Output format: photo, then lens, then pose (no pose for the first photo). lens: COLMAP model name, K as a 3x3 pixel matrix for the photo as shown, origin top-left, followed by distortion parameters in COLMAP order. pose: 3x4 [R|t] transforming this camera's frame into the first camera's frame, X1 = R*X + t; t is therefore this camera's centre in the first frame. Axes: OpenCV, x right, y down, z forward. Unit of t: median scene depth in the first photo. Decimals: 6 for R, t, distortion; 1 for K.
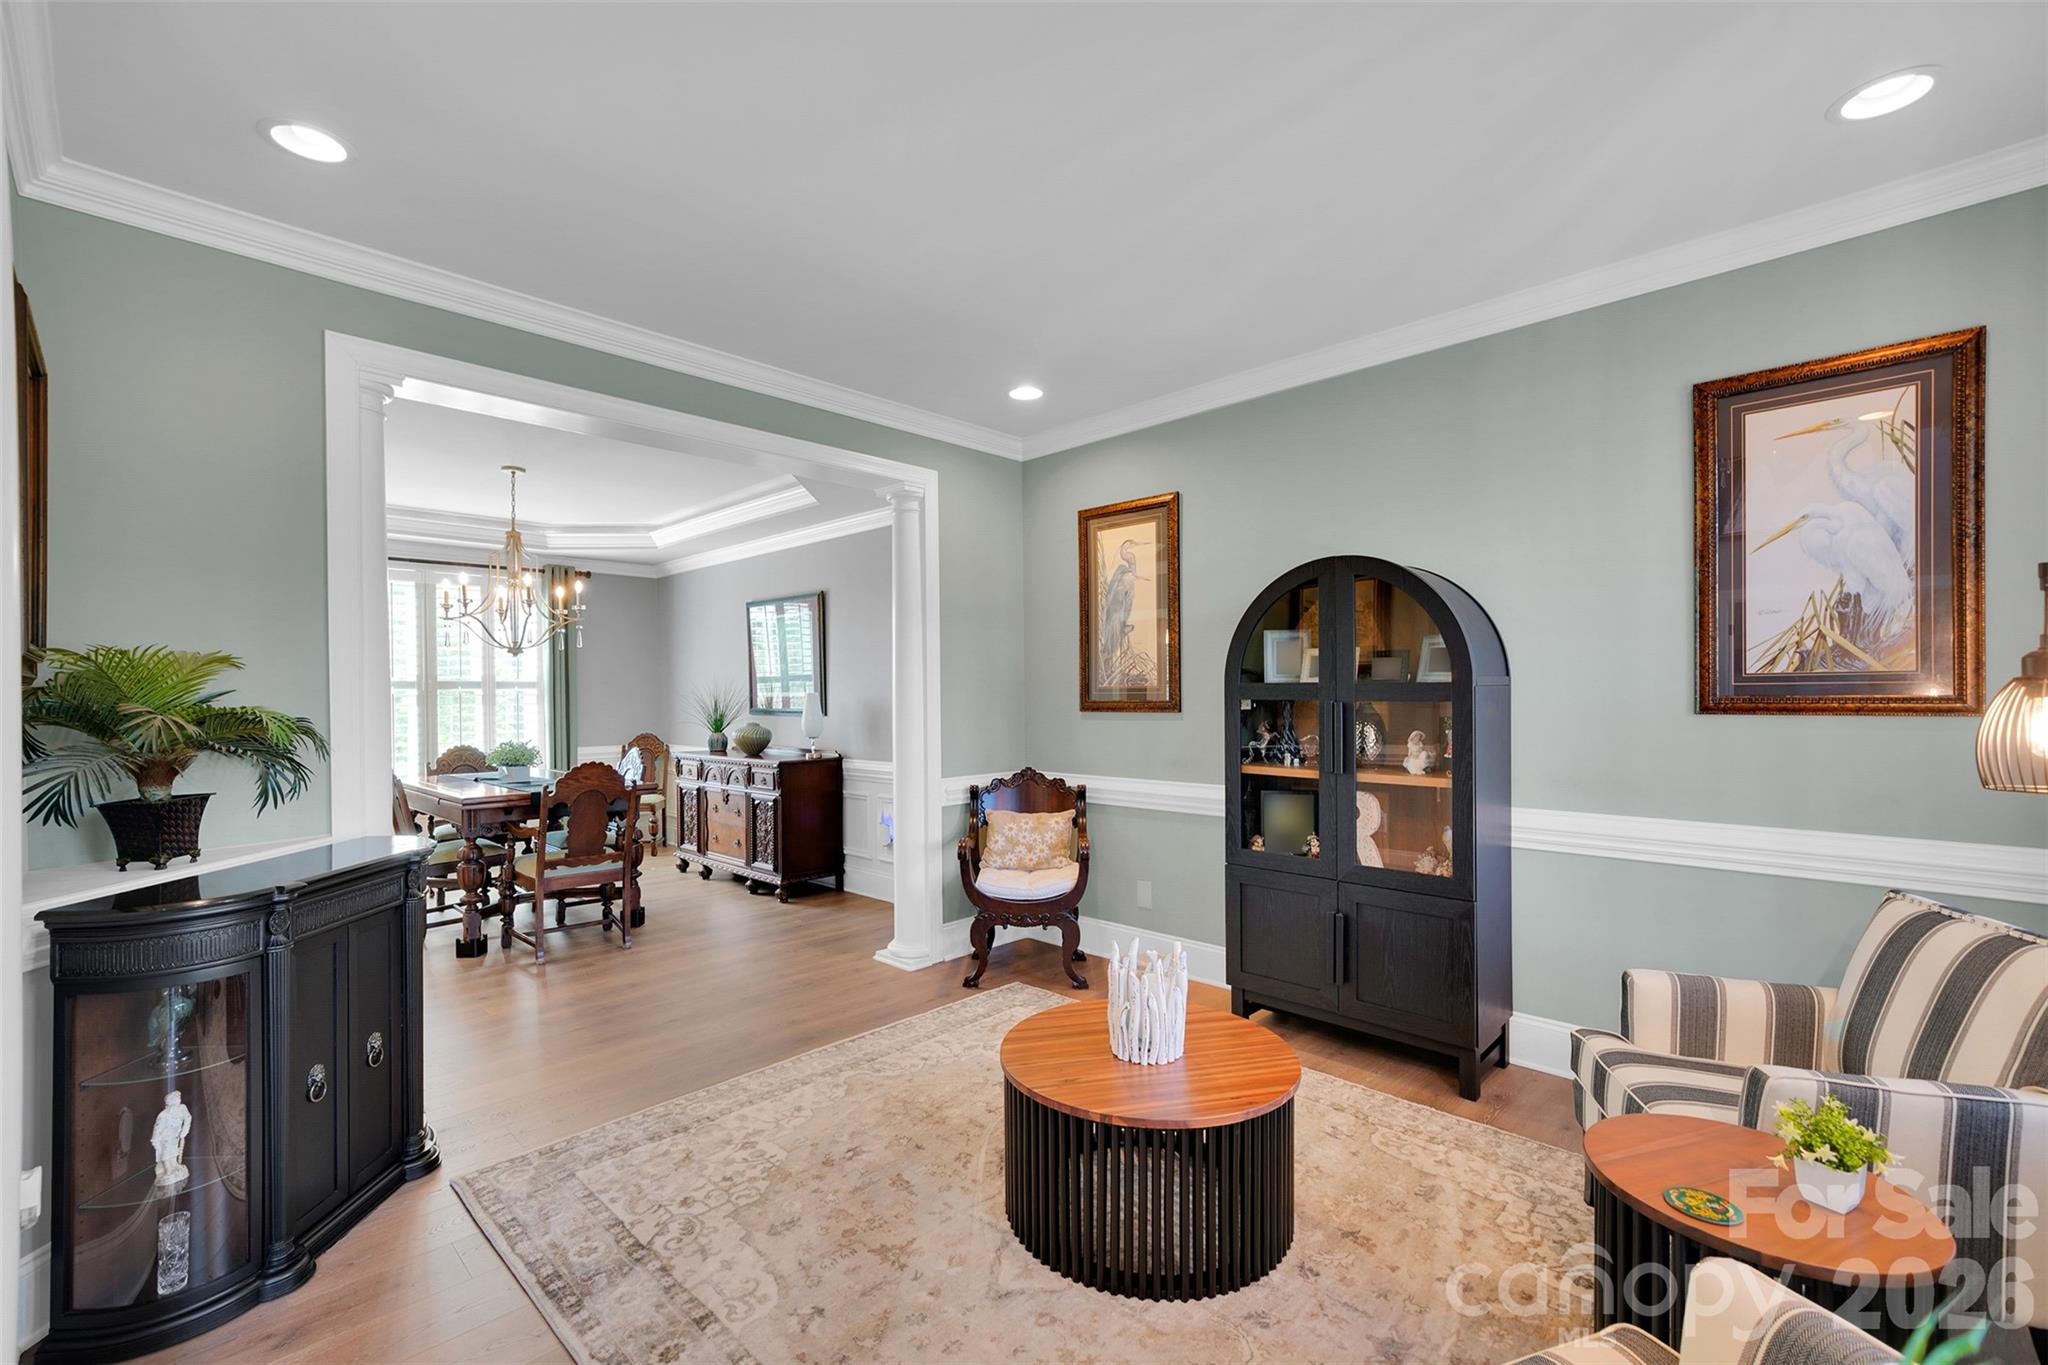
lens RADIAL K [[928.8, 0, 1022.7], [0, 928.8, 698.6], [0, 0, 1]] dist [0.002867, 0.000128]
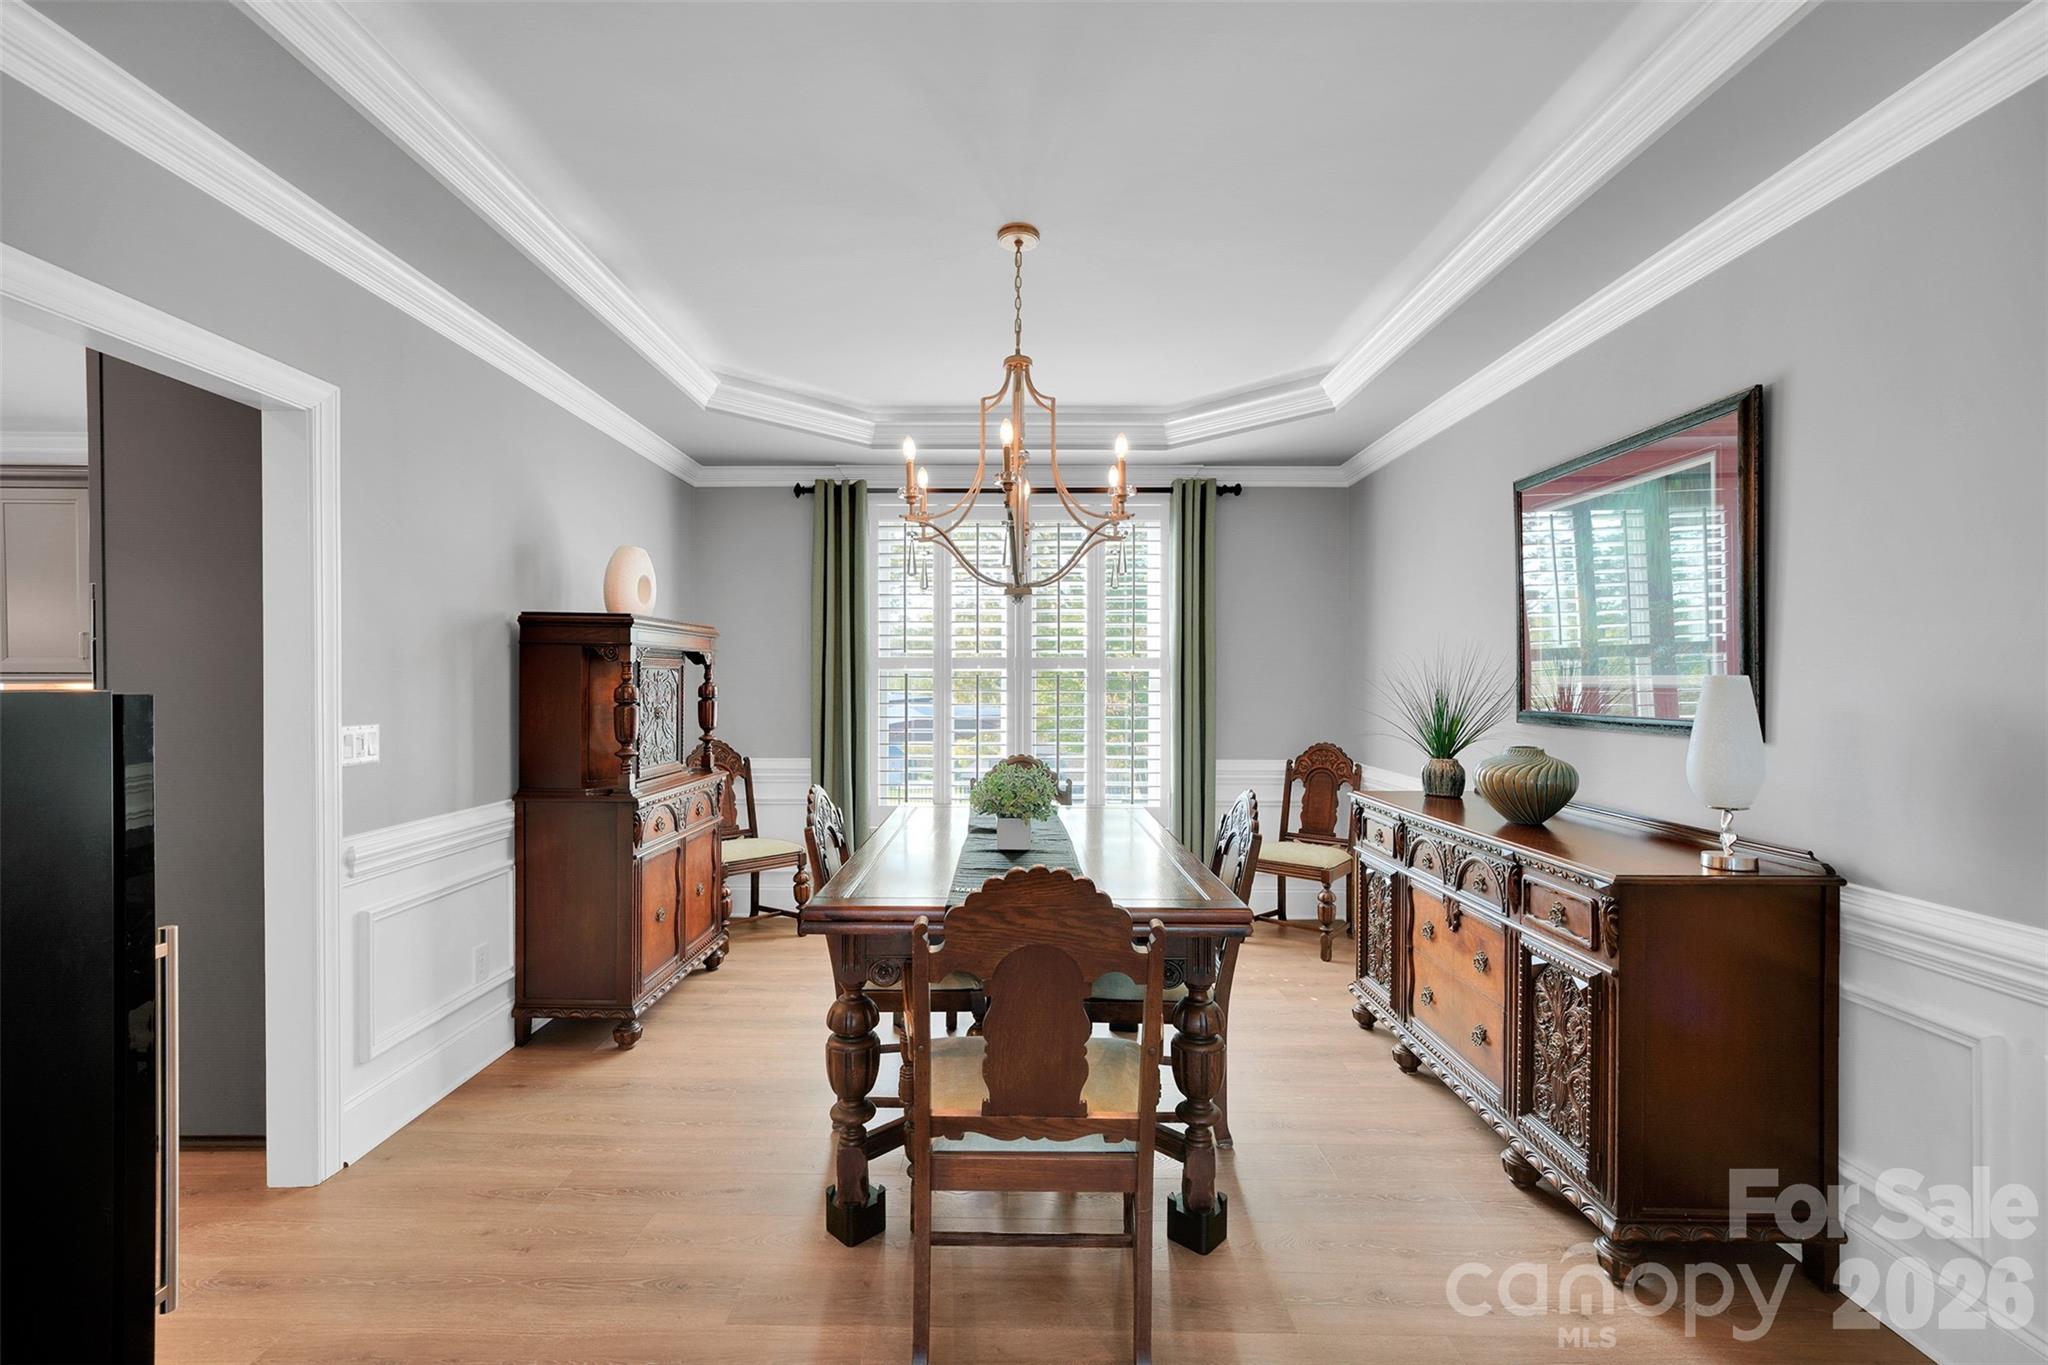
lens RADIAL K [[864.2, 0, 1011.1], [0, 864.2, 695.4], [0, 0, 1]] dist [-0.001969, 0.002012]
pose [[0.691423, 0.020935, -0.722146, -0.172036], [-0.011703, 0.999773, 0.017778, -0.001982], [0.722355, -0.003841, 0.691512, 0.566807]]
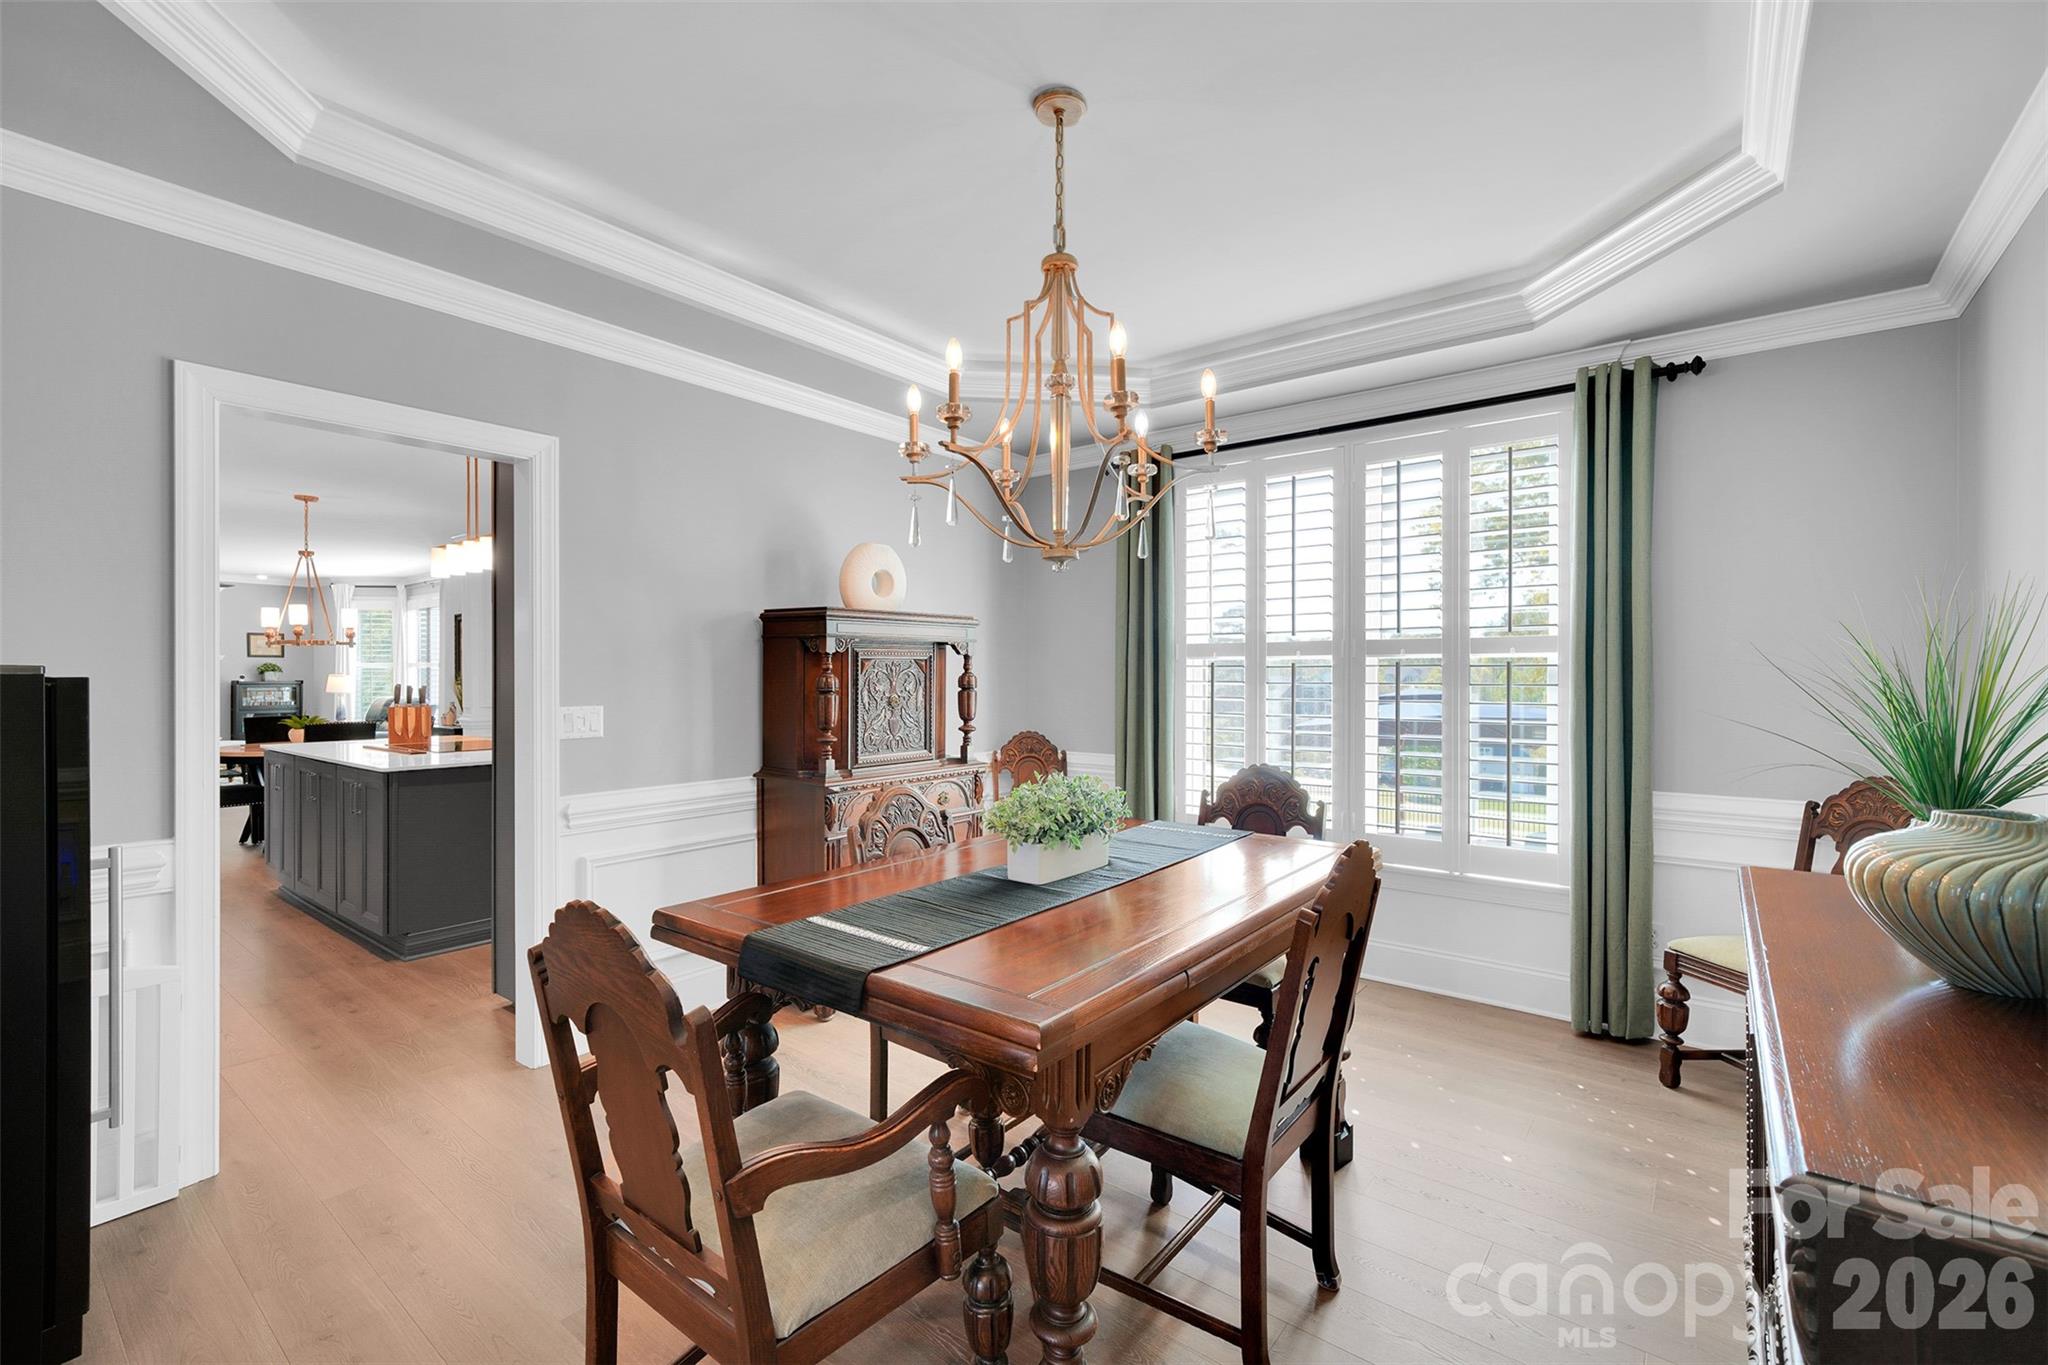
lens RADIAL K [[864.2, 0, 982.1], [0, 864.2, 676.5], [0, 0, 1]] dist [-0.001969, 0.002012]
pose [[0.111141, 0.008385, -0.993769, -0.154054], [-0.006662, 0.999948, 0.007692, -0.000153], [0.993782, 0.005765, 0.111191, 0.768921]]
